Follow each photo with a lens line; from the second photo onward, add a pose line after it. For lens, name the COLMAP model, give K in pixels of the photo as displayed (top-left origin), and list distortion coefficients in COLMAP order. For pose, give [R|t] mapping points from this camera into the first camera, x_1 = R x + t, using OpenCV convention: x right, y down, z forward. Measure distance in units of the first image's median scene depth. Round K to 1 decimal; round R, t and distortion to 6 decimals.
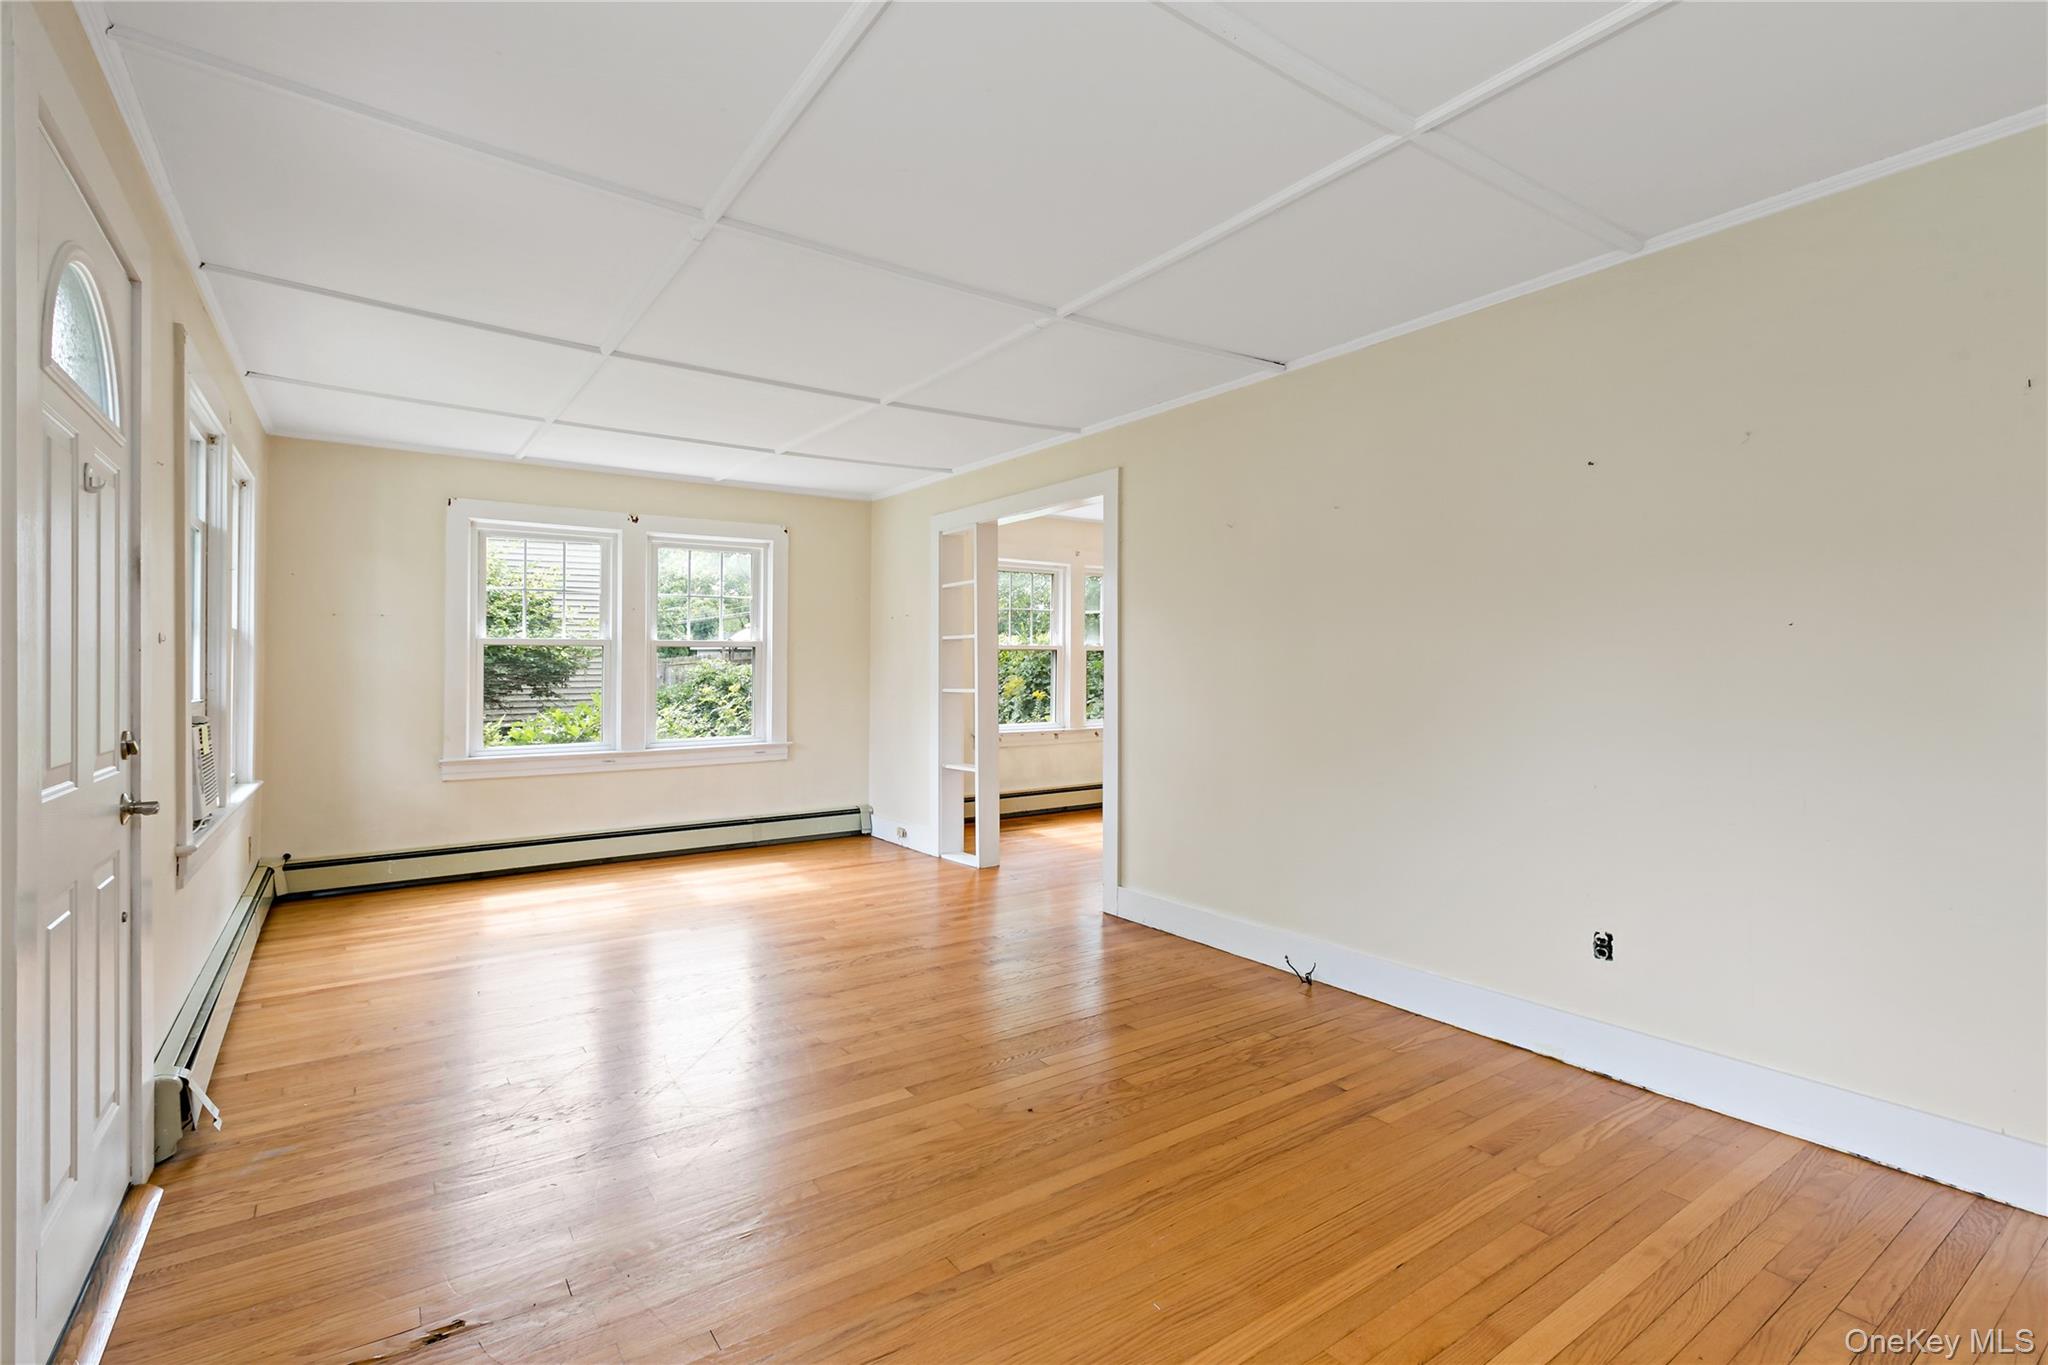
lens RADIAL K [[940.8, 0, 1039.8], [0, 940.8, 676.0], [0, 0, 1]] dist [0.001434, 0.000035]
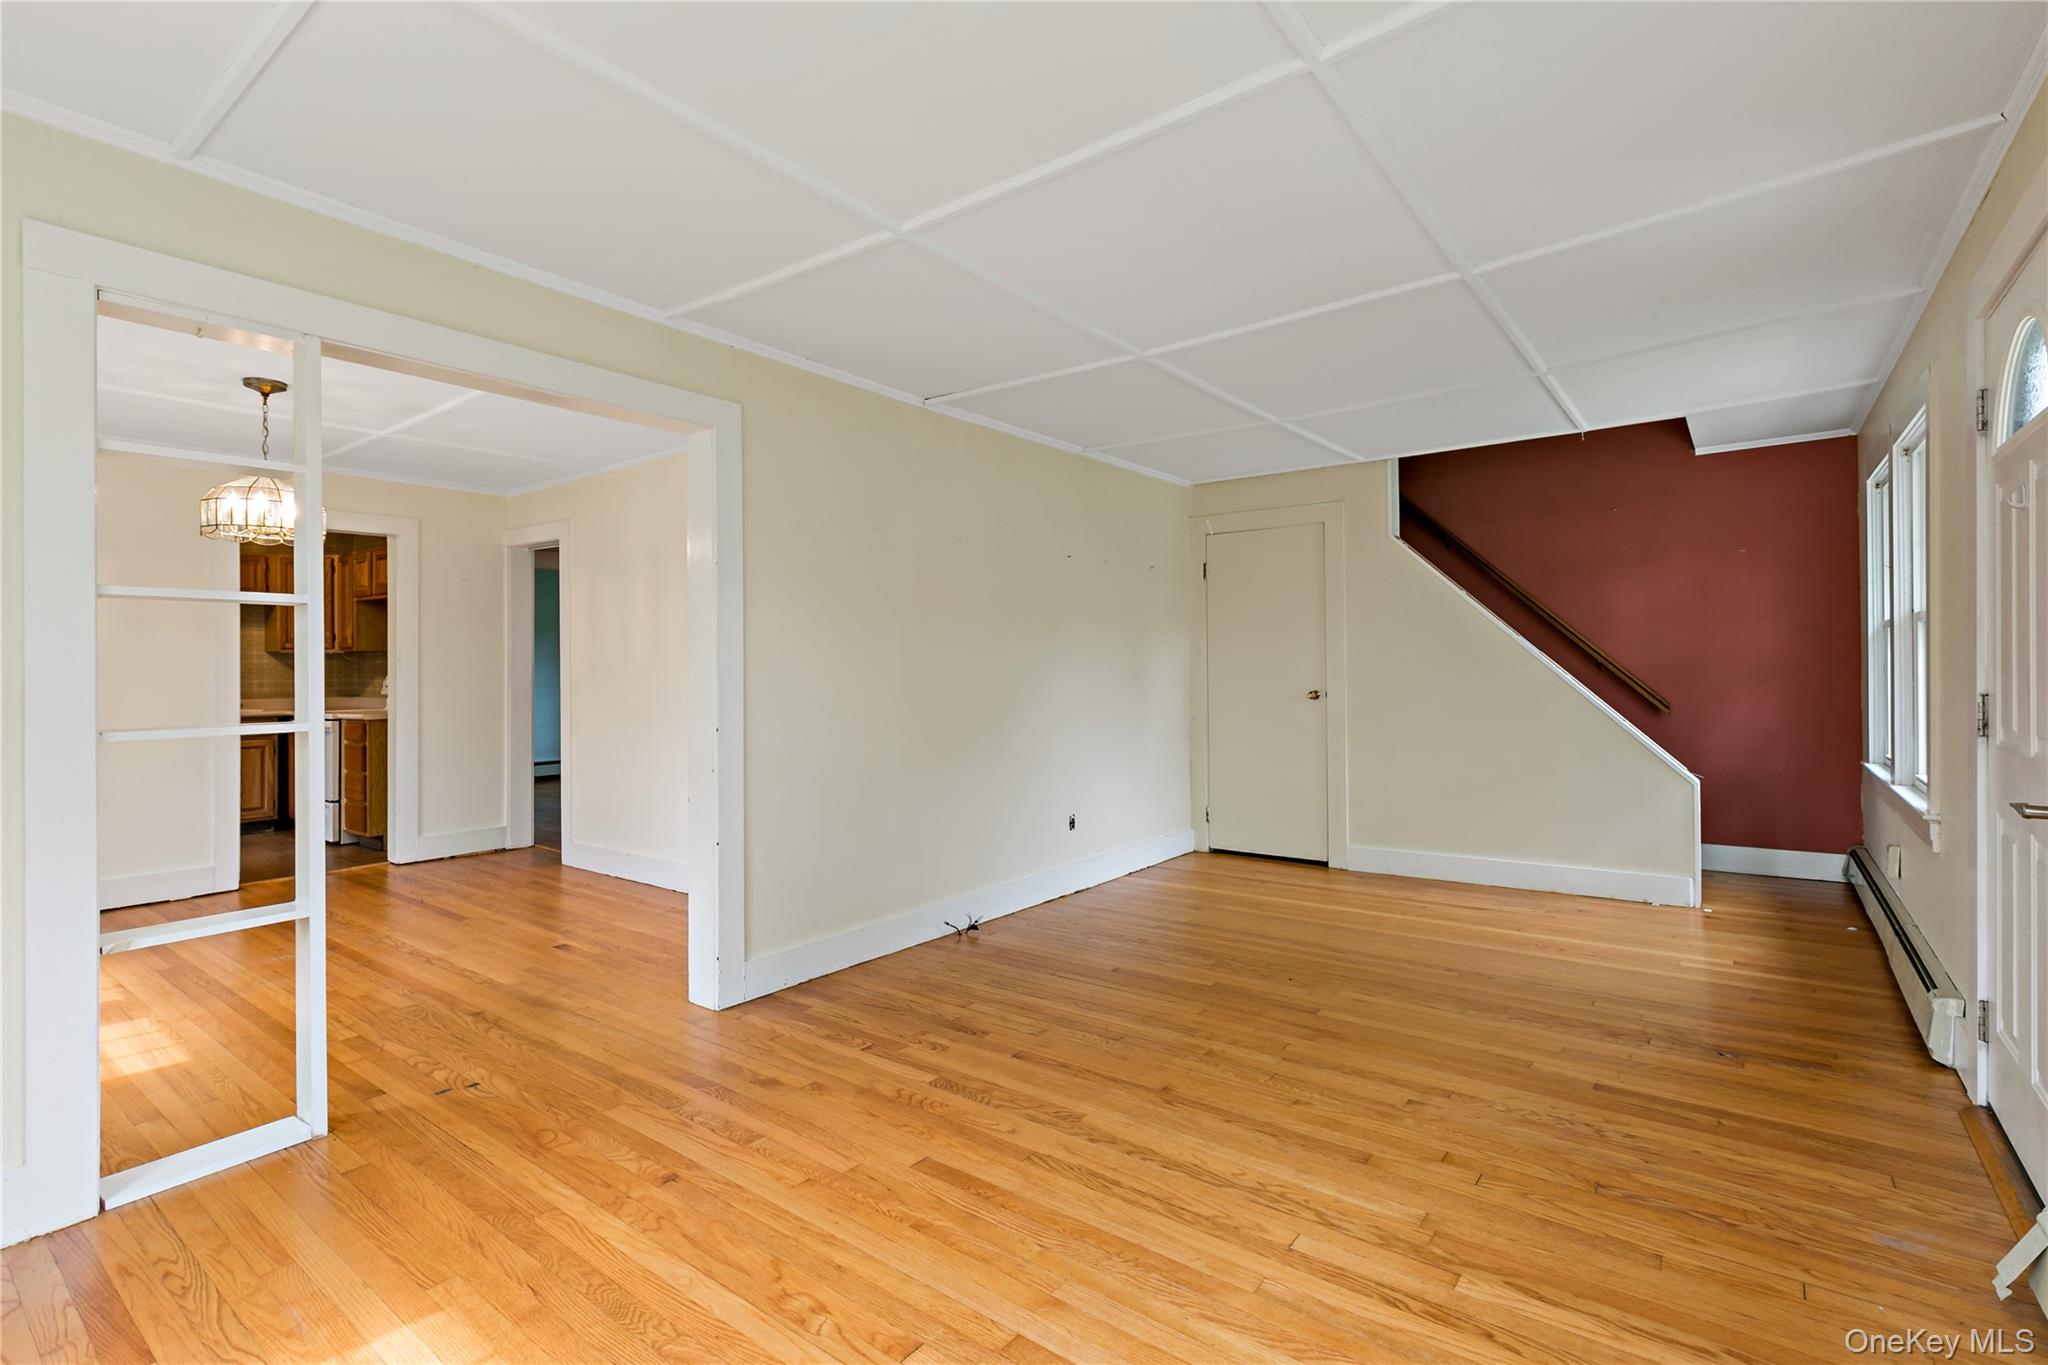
lens RADIAL K [[940.8, 0, 1039.8], [0, 940.8, 676.0], [0, 0, 1]] dist [0.001434, 0.000035]
pose [[-0.295096, 0.002887, 0.955463, -0.673586], [0.015478, 0.999879, 0.001759, -0.000485], [-0.955342, 0.015308, -0.295105, 0.955204]]
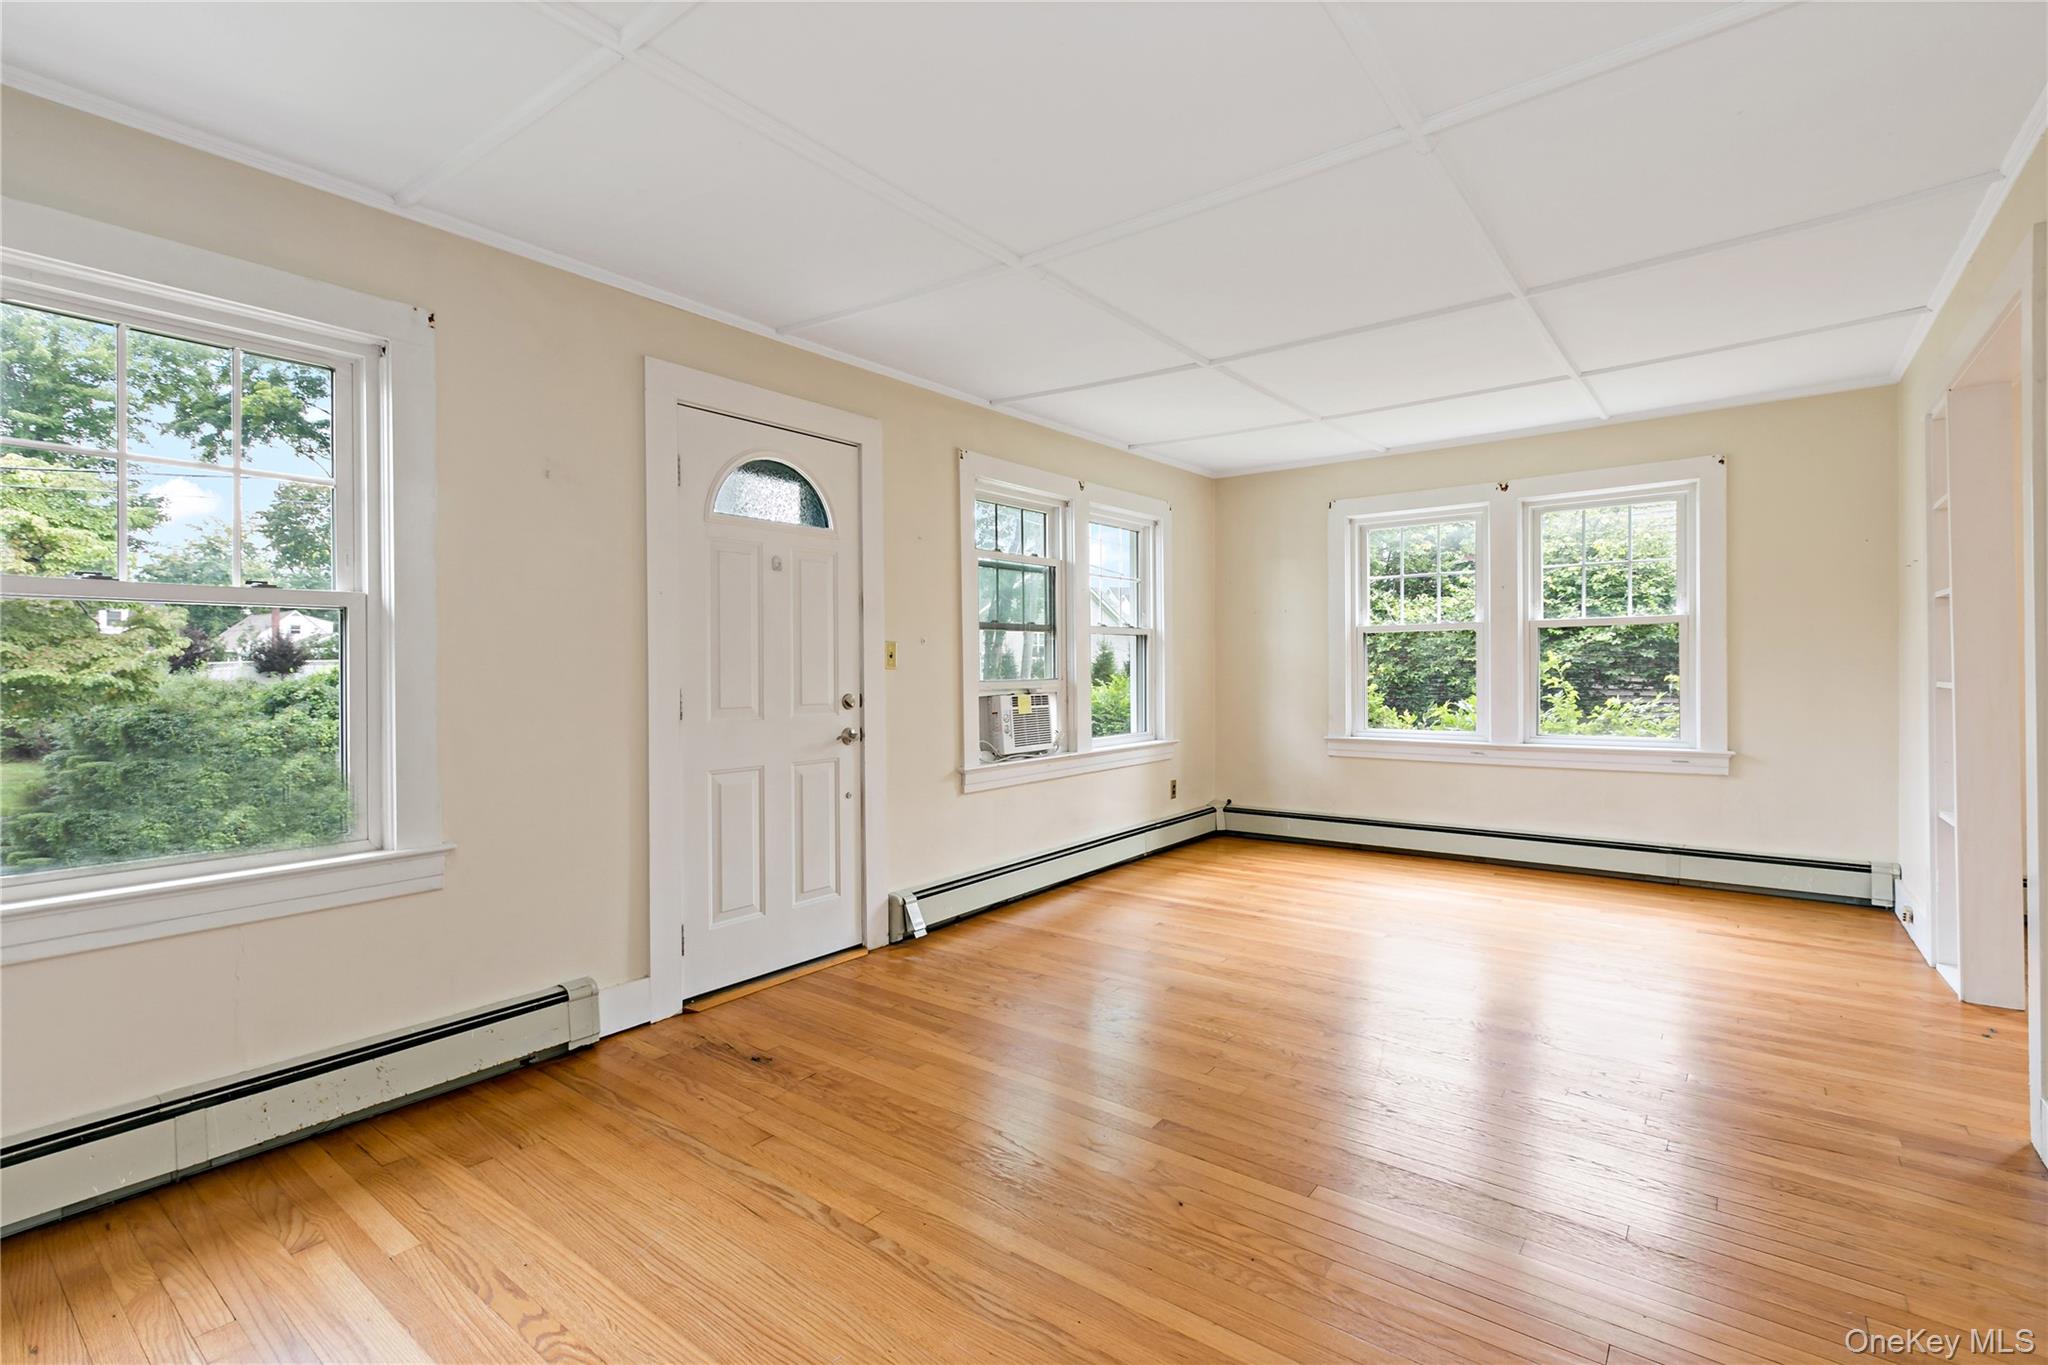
lens RADIAL K [[969.5, 0, 994.7], [0, 969.5, 668.2], [0, 0, 1]] dist [0.001121, 0.000482]
pose [[0.260561, 0.004766, -0.965446, 0.403527], [0.003797, 0.999975, 0.005961, -0.000675], [0.965450, -0.005219, 0.260536, 0.343165]]
